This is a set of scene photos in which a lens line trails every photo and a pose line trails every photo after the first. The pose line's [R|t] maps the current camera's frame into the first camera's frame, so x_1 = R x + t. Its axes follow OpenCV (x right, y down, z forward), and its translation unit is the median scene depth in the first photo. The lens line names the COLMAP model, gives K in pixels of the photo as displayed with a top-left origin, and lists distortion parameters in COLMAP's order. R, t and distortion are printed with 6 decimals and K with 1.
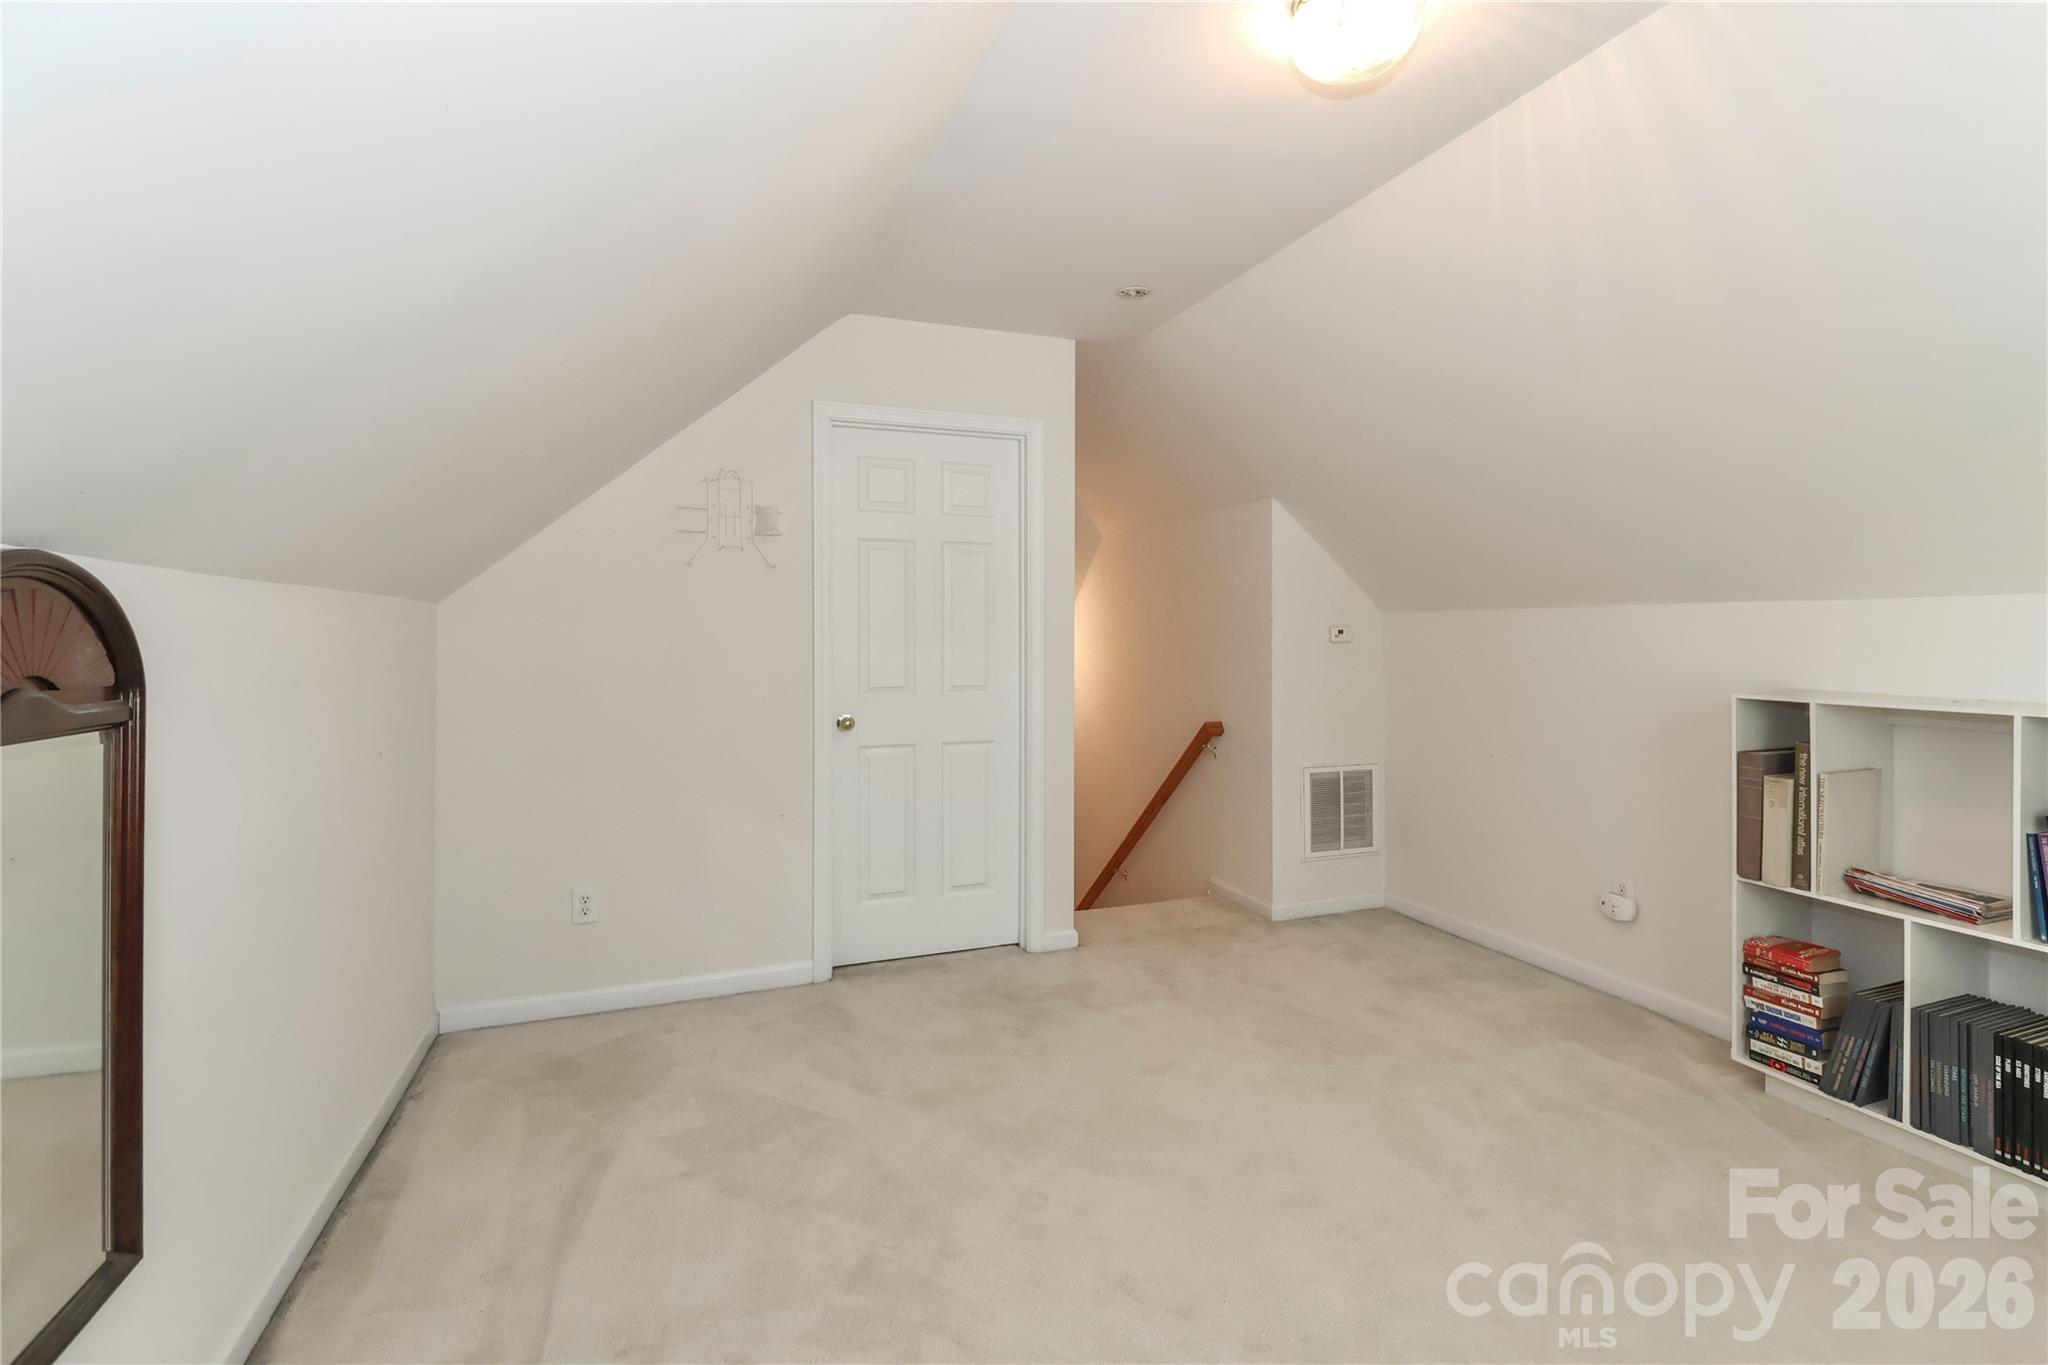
lens RADIAL K [[978.3, 0, 1054.7], [0, 978.3, 647.5], [0, 0, 1]] dist [0.019103, -0.012556]
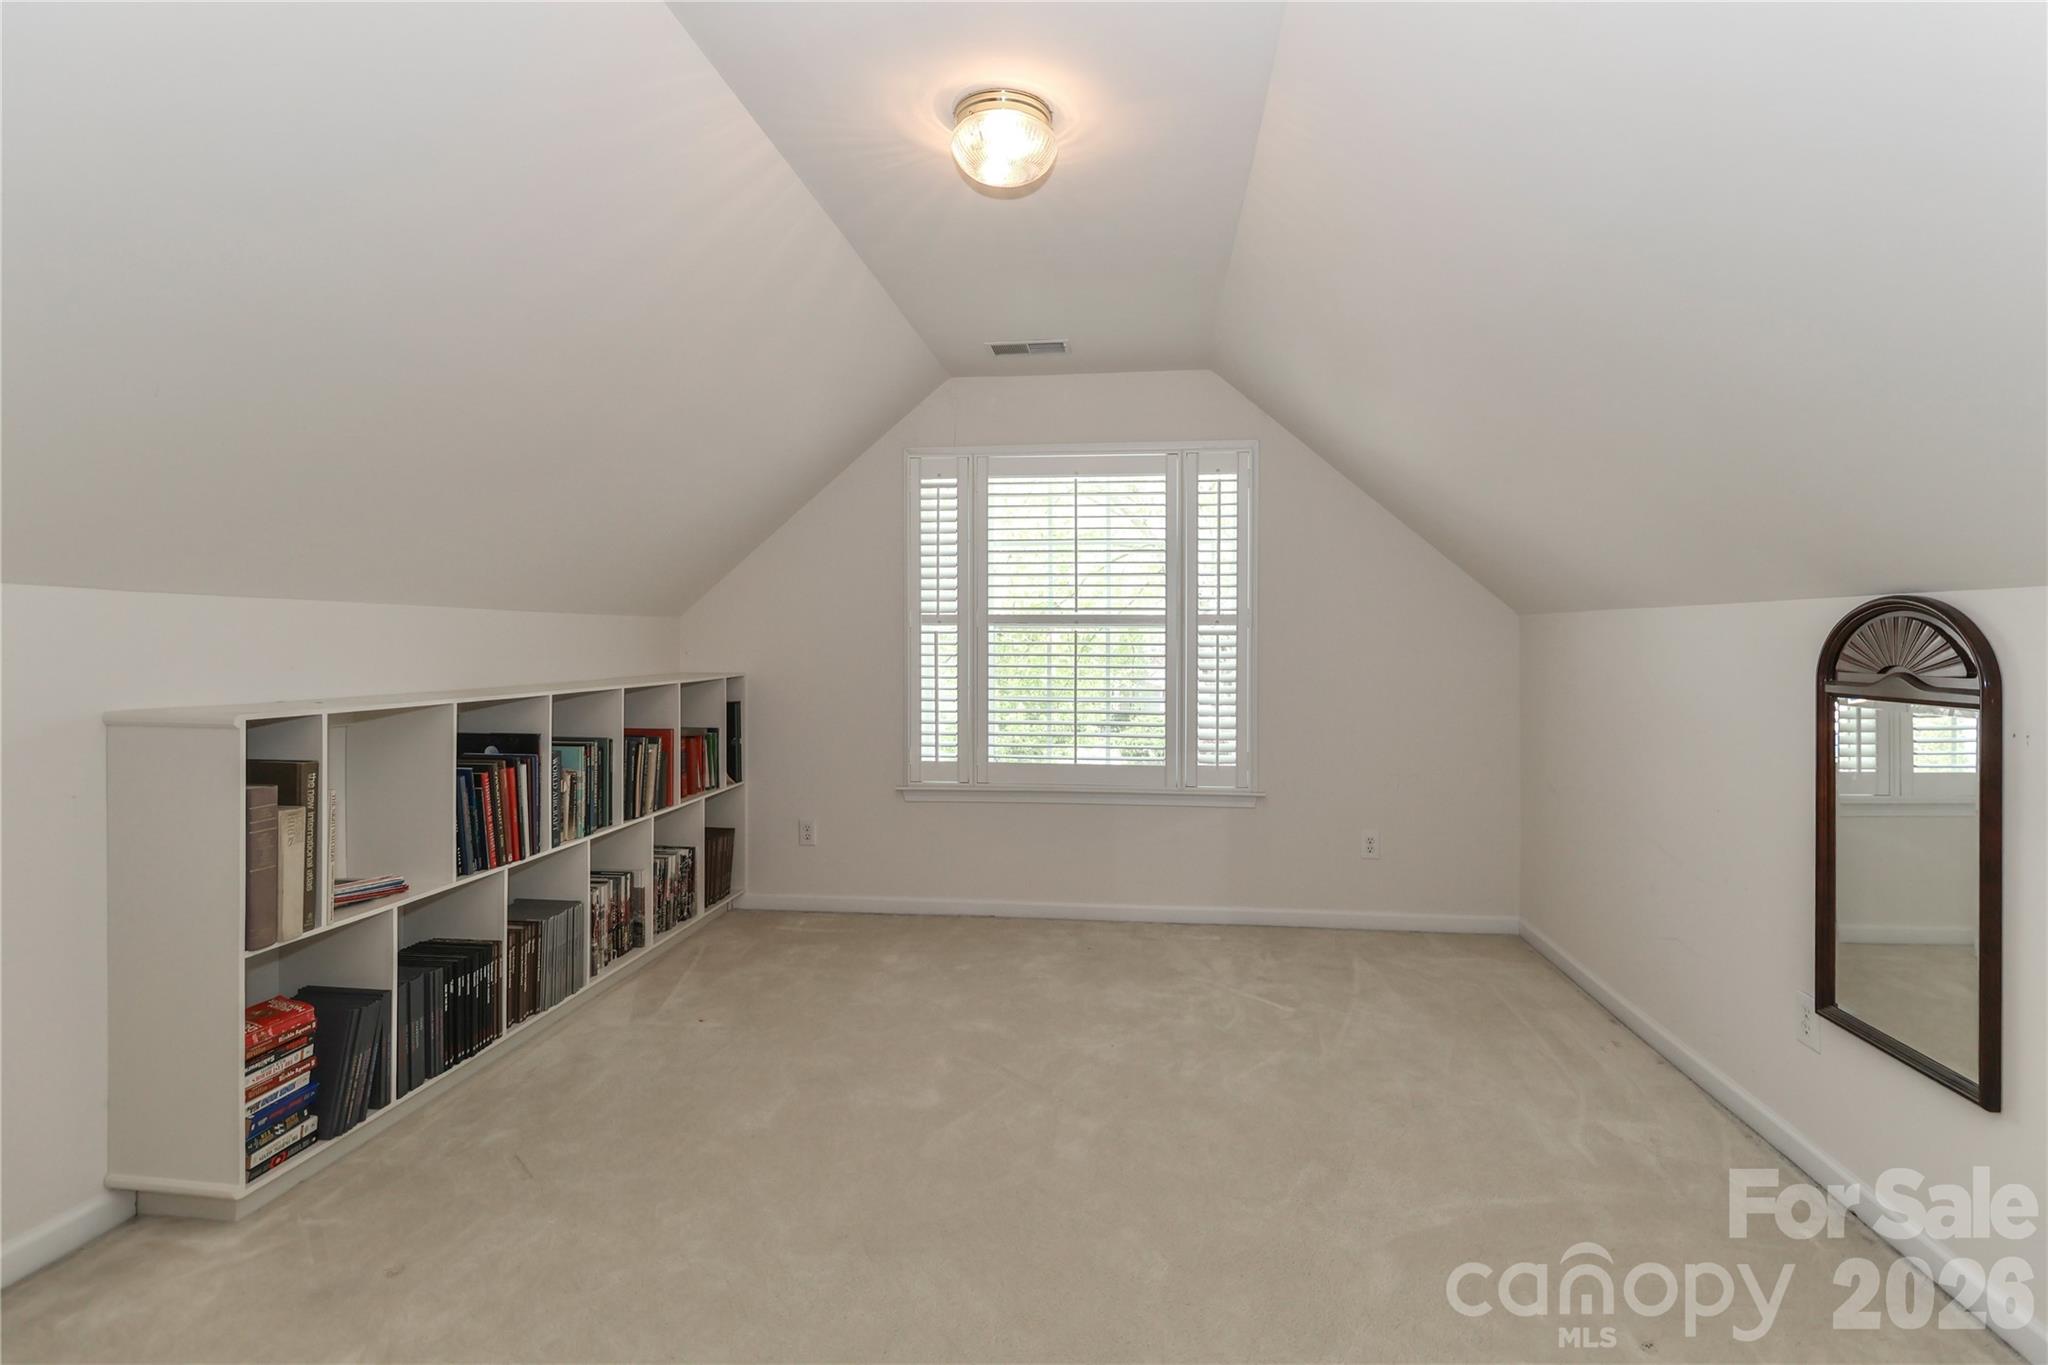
lens RADIAL K [[978.3, 0, 1054.7], [0, 978.3, 647.5], [0, 0, 1]] dist [0.019103, -0.012556]
pose [[-0.889327, -0.002574, 0.457265, -0.227869], [0.006277, 0.999821, 0.017836, -0.015905], [-0.457229, 0.018733, -0.889152, 1.472529]]
